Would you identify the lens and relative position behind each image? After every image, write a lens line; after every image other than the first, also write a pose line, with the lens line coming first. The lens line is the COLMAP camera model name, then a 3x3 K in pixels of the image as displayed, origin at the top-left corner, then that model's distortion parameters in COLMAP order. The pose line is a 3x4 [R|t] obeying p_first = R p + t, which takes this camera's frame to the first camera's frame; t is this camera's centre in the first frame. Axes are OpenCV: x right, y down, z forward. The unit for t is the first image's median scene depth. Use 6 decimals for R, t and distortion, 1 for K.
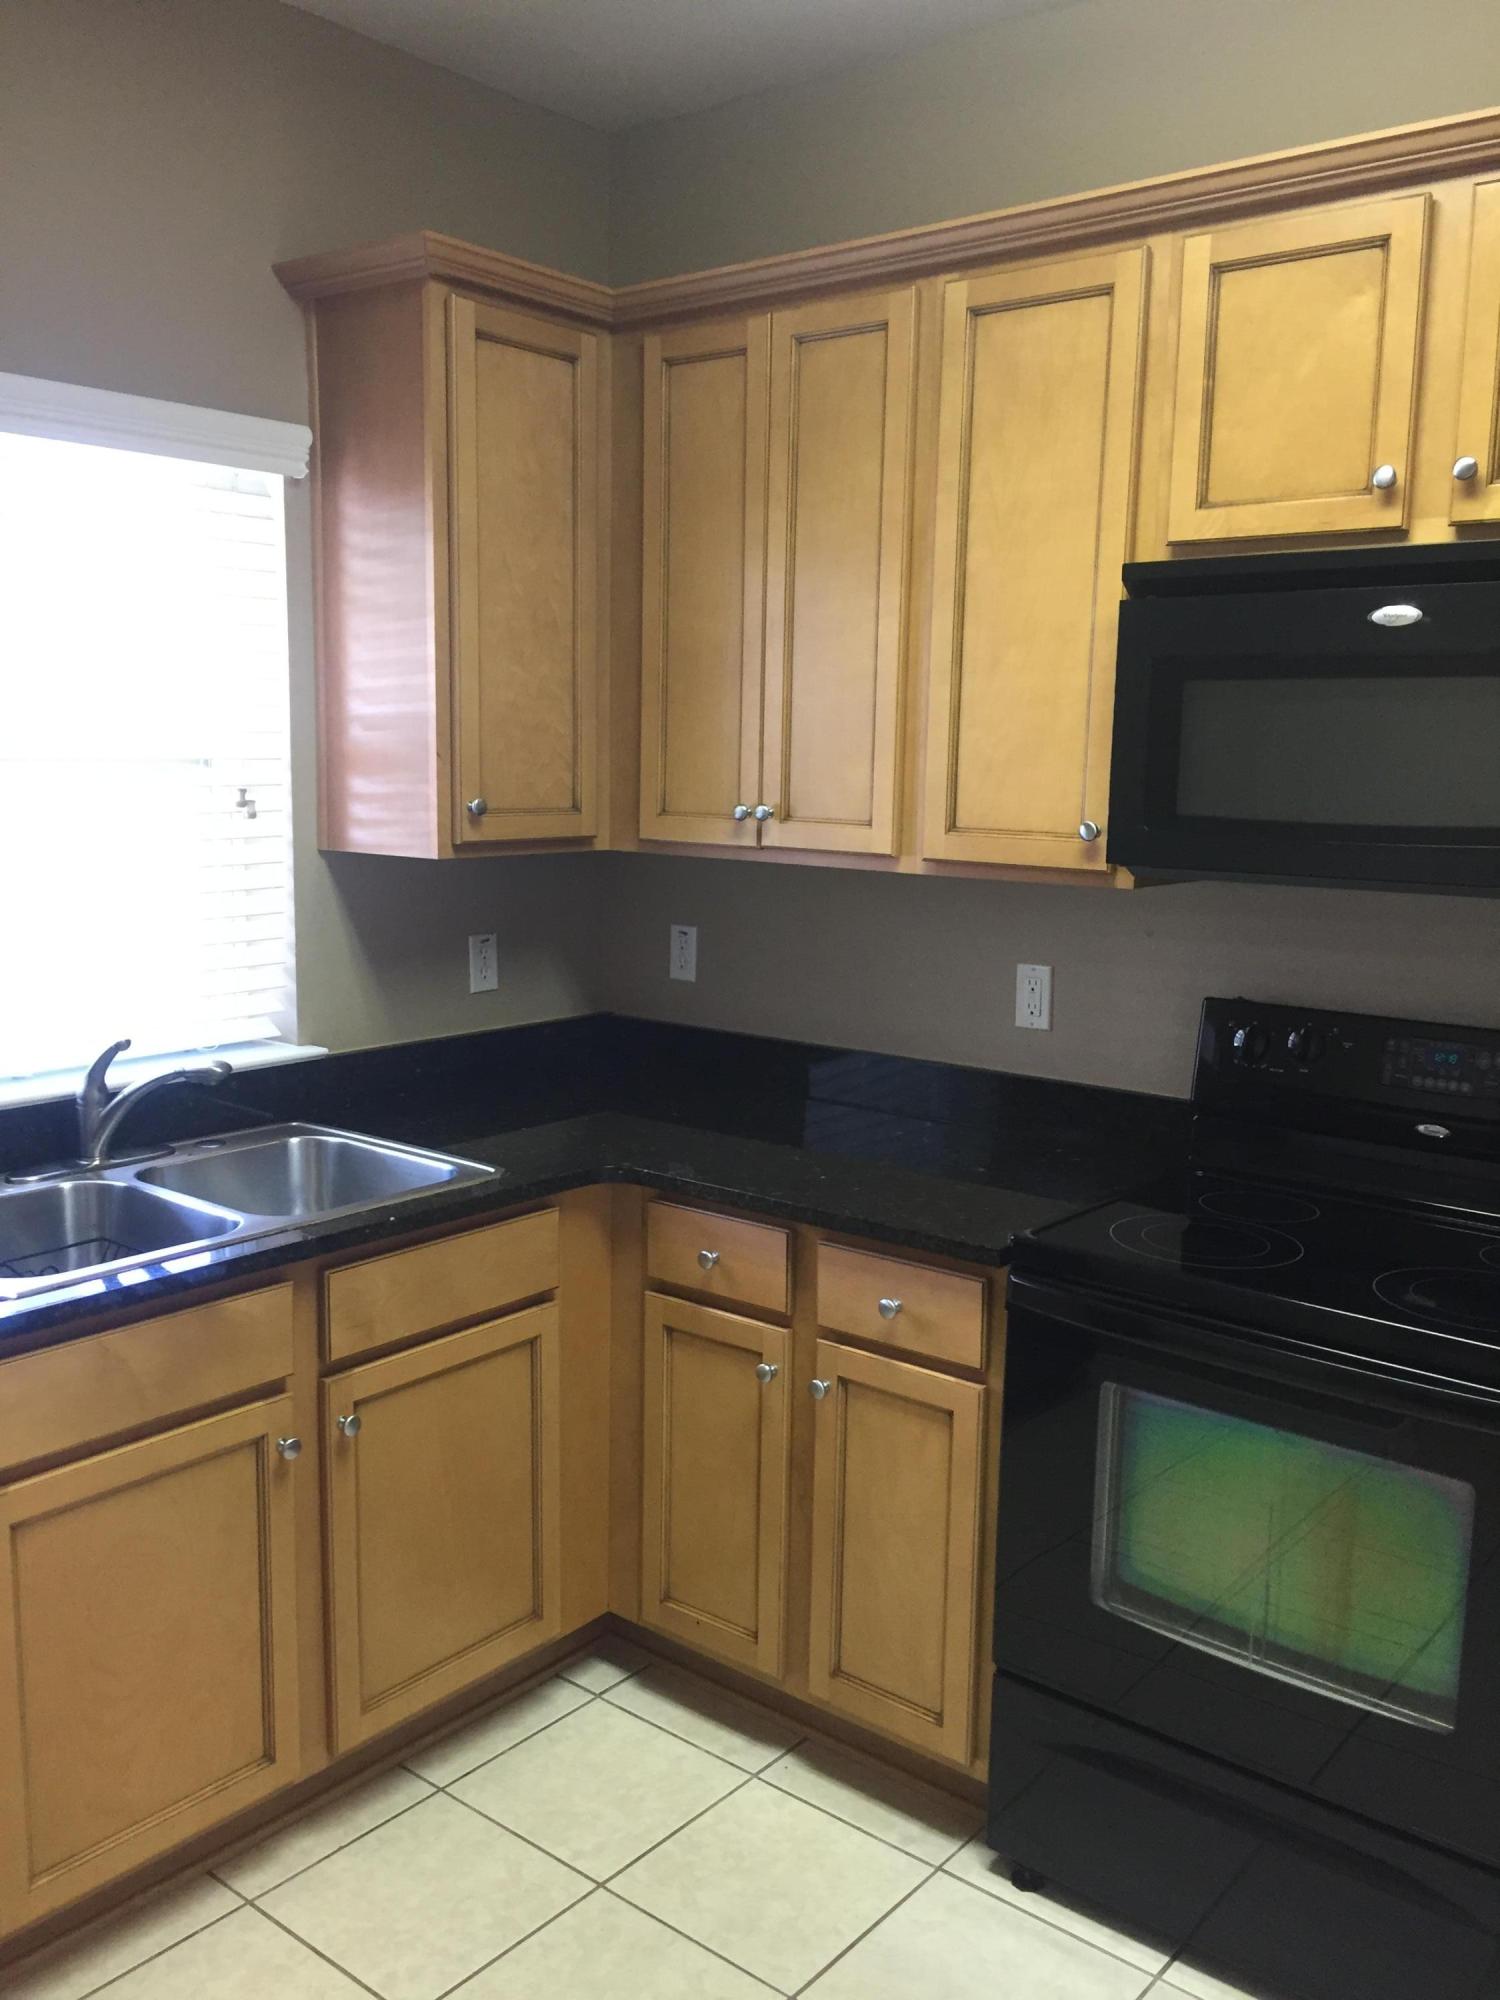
lens RADIAL K [[1703.5, 0, 752.4], [0, 1703.5, 1006.7], [0, 0, 1]] dist [0.090241, -0.129256]
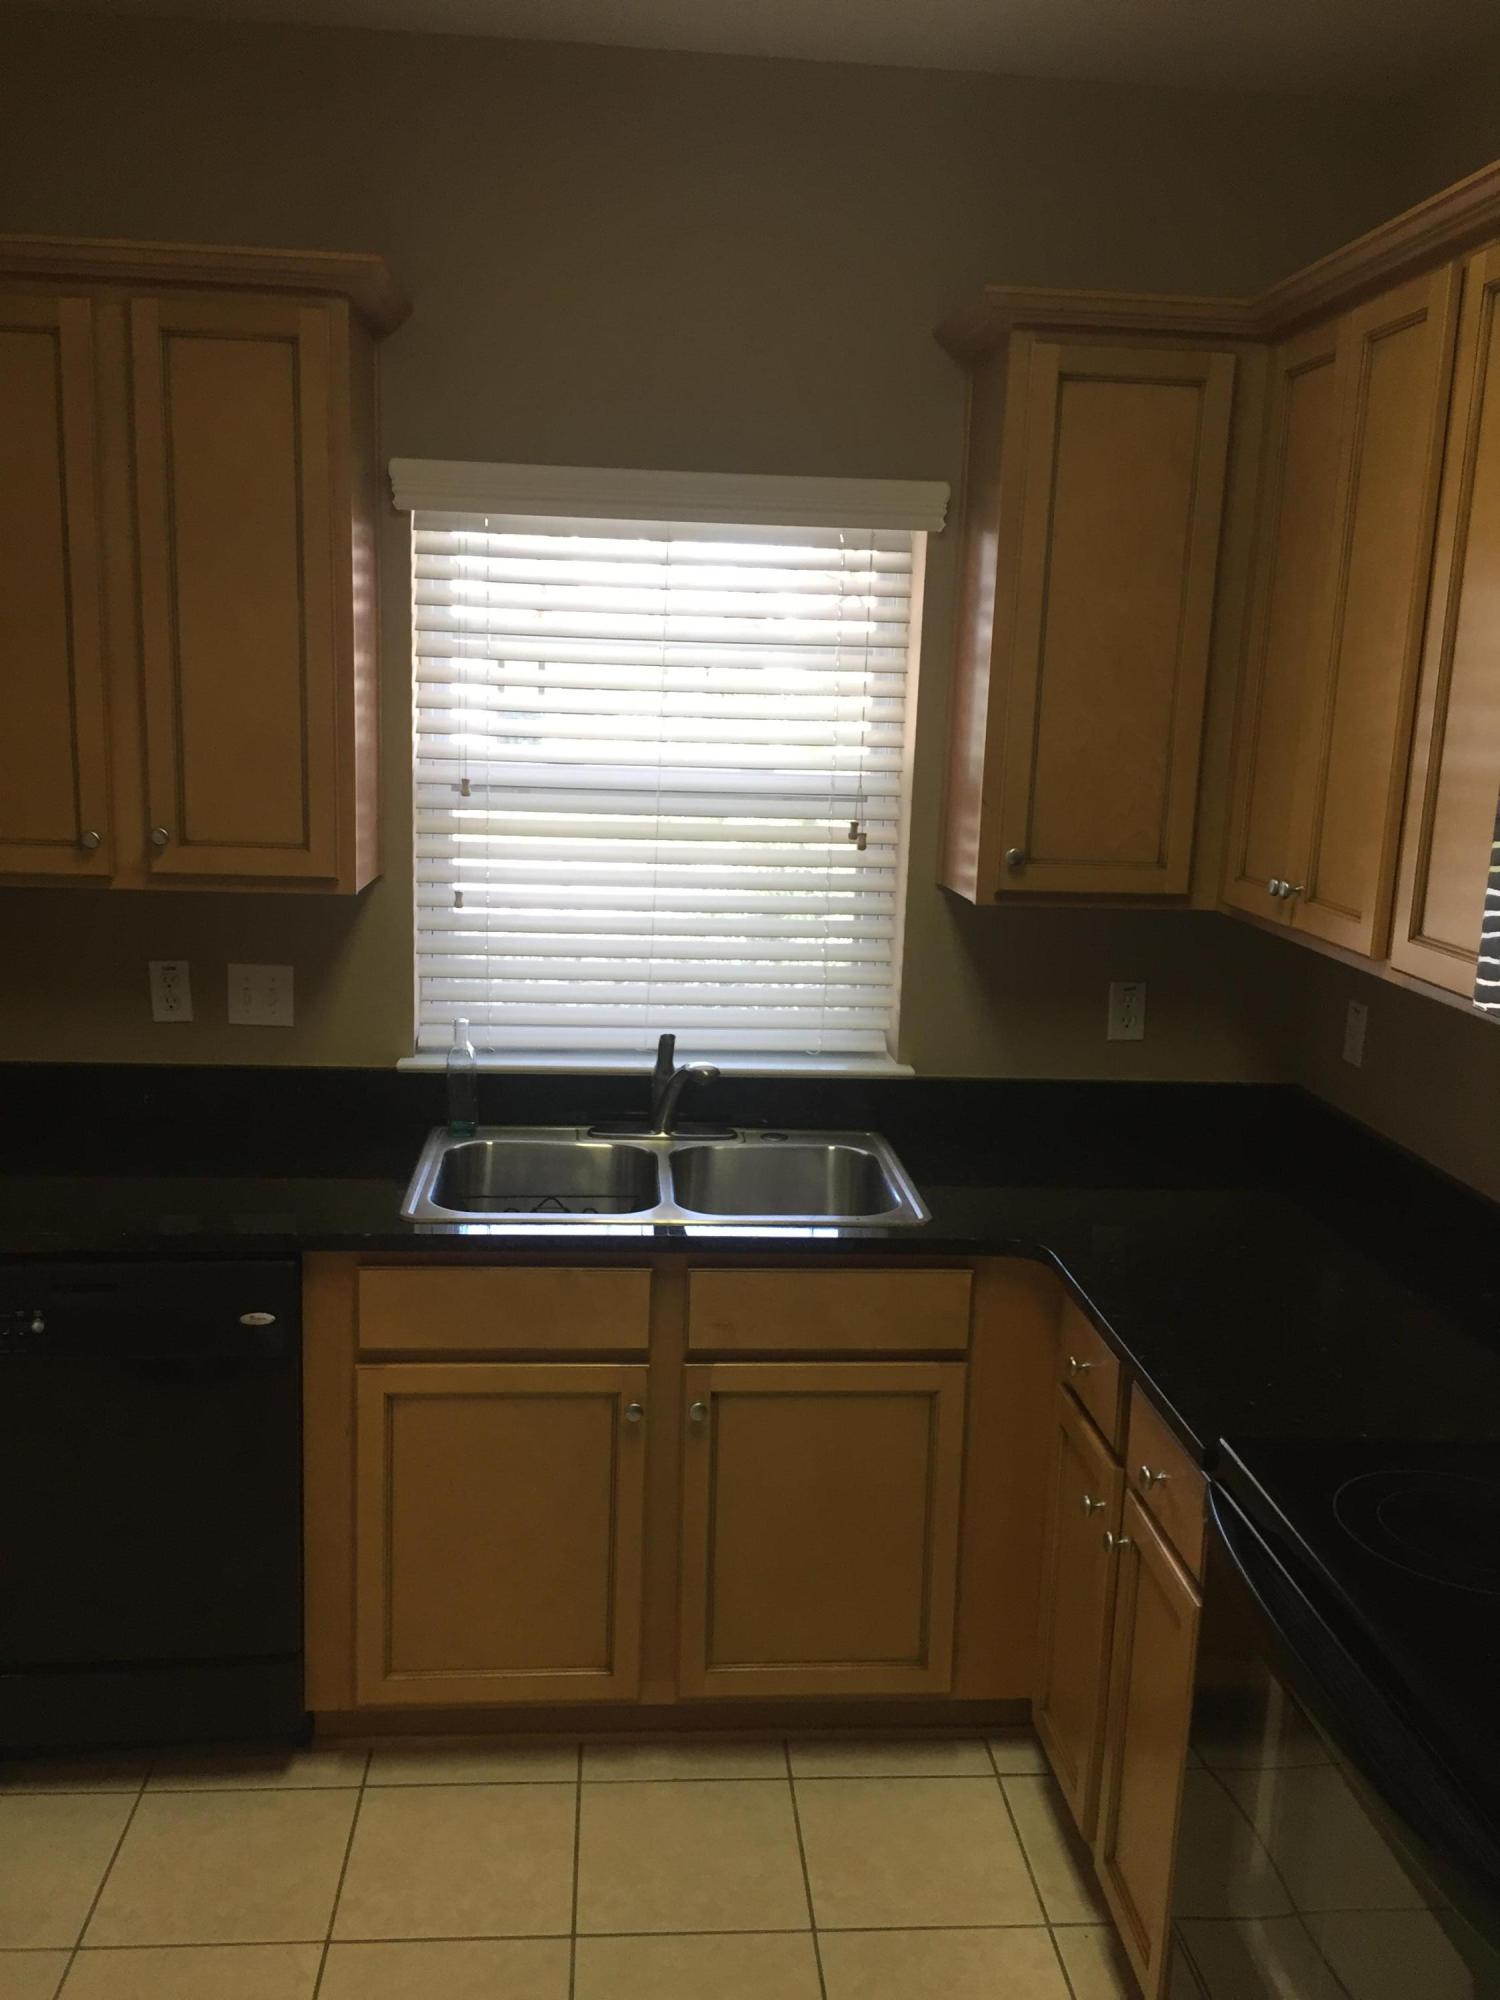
lens RADIAL K [[1703.5, 0, 752.4], [0, 1703.5, 1006.7], [0, 0, 1]] dist [0.090241, -0.129256]
pose [[0.697112, 0.145988, -0.701942, 0.442500], [-0.134912, 0.988271, 0.071554, -0.081531], [0.704155, 0.044819, 0.708631, 0.195584]]
